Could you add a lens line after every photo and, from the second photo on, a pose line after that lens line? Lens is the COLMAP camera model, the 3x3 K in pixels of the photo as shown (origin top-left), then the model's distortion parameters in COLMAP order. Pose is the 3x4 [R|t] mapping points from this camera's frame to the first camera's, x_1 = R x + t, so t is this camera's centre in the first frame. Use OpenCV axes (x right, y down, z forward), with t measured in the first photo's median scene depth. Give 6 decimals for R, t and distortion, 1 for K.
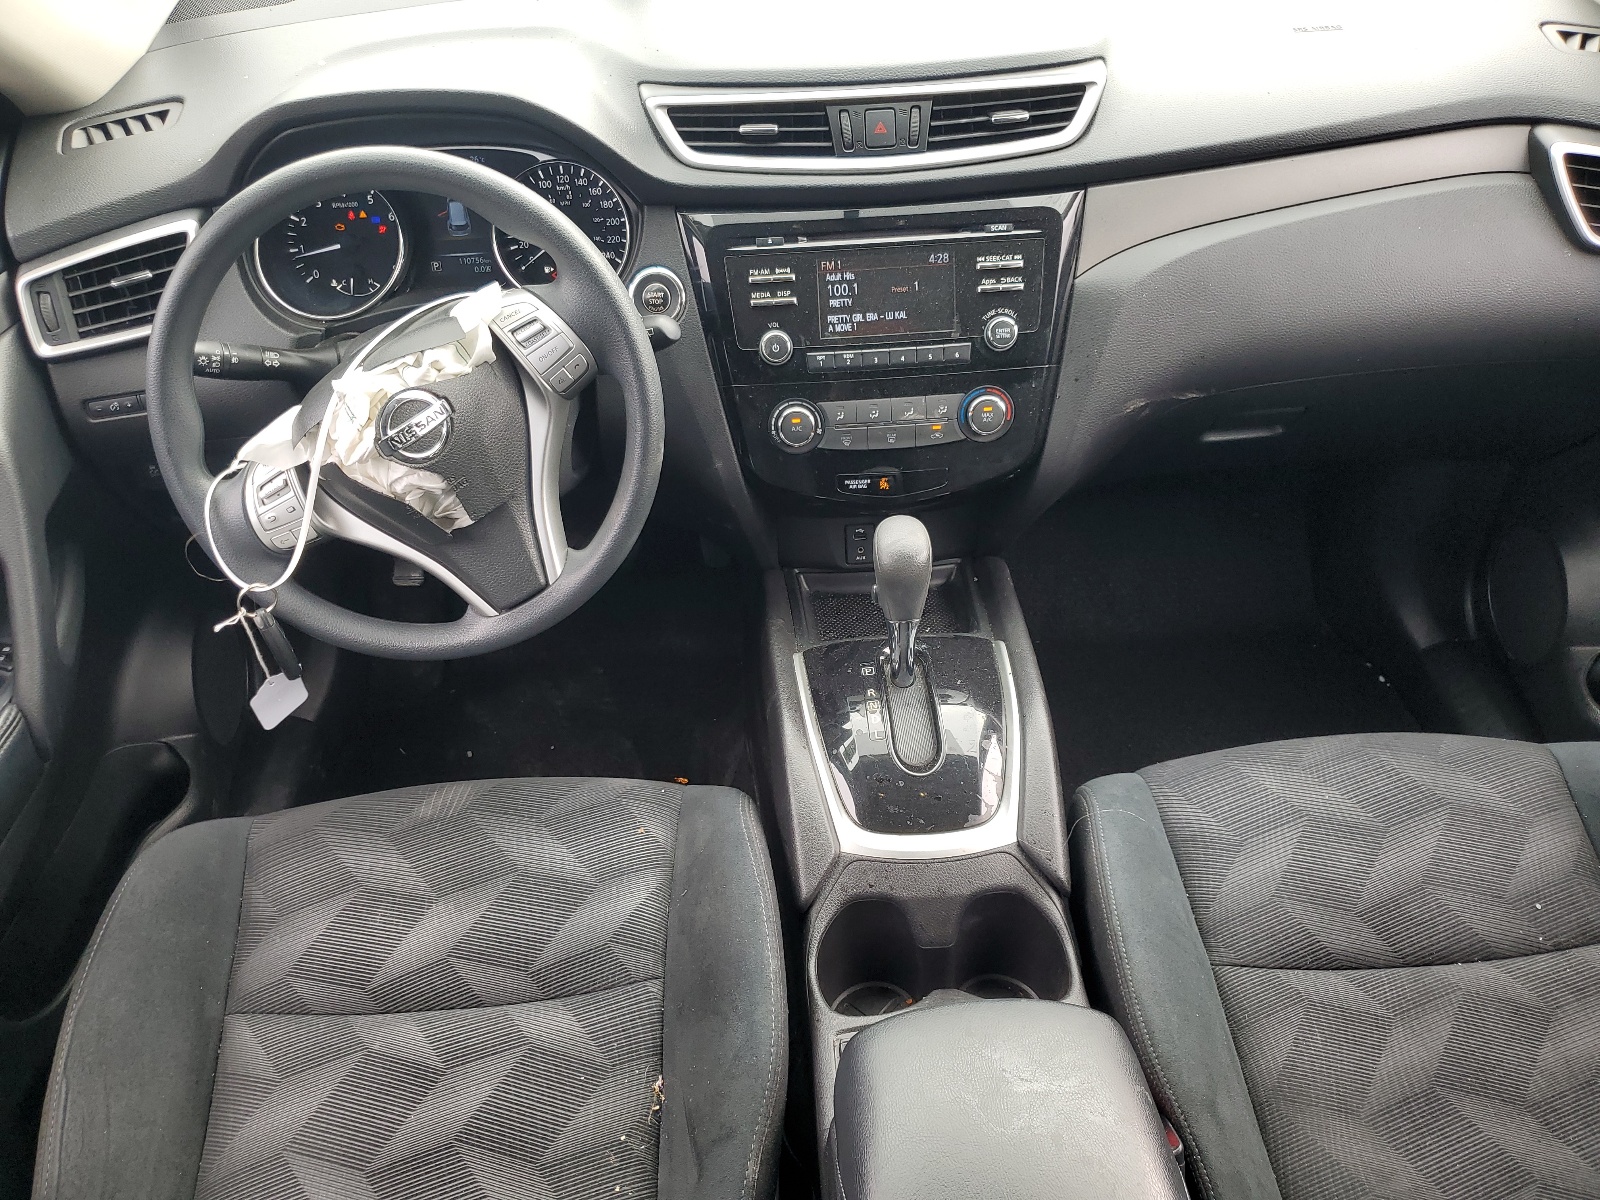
lens RADIAL K [[1224.0, 0, 798.7], [0, 1224.0, 598.0], [0, 0, 1]] dist [-0.005548, -0.001334]
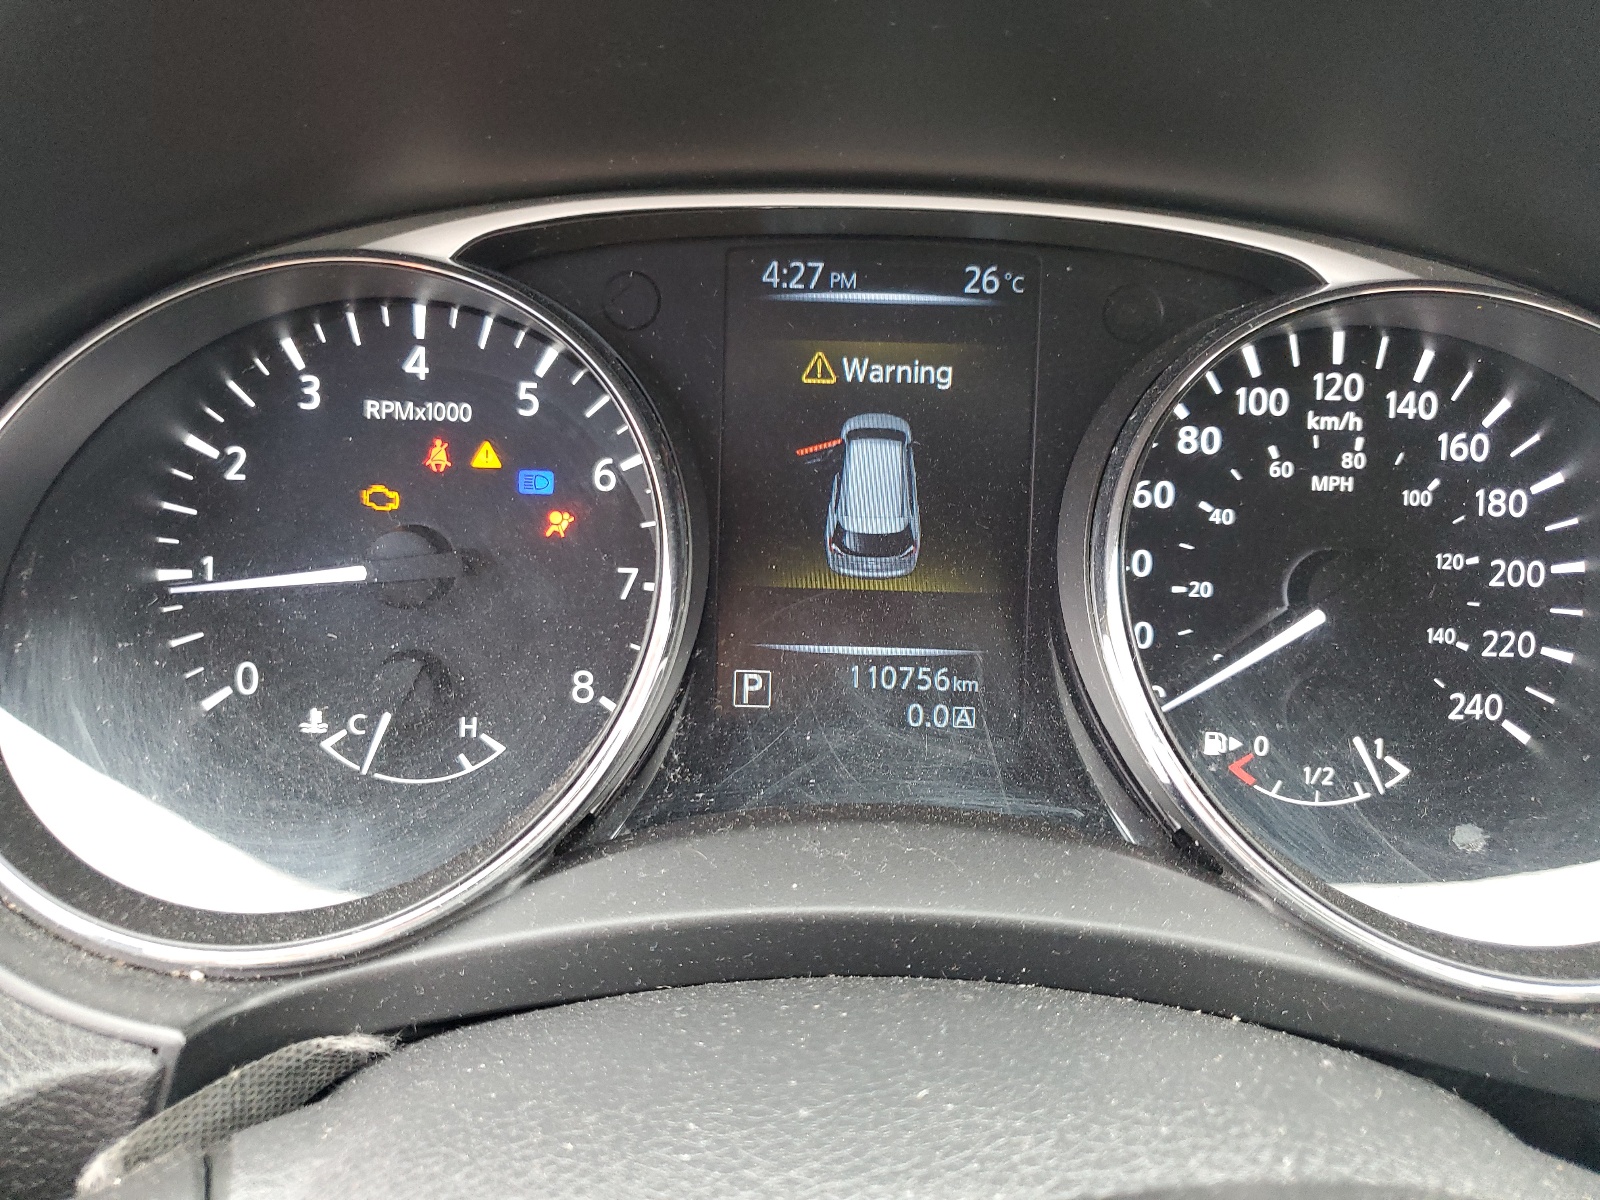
lens RADIAL K [[1224.0, 0, 799.0], [0, 1224.0, 601.8], [0, 0, 1]] dist [-0.005548, -0.001334]
pose [[0.995977, 0.083747, -0.031872, -0.285642], [-0.089396, 0.953066, -0.289265, -0.223050], [0.006151, 0.290950, 0.956718, 0.779558]]
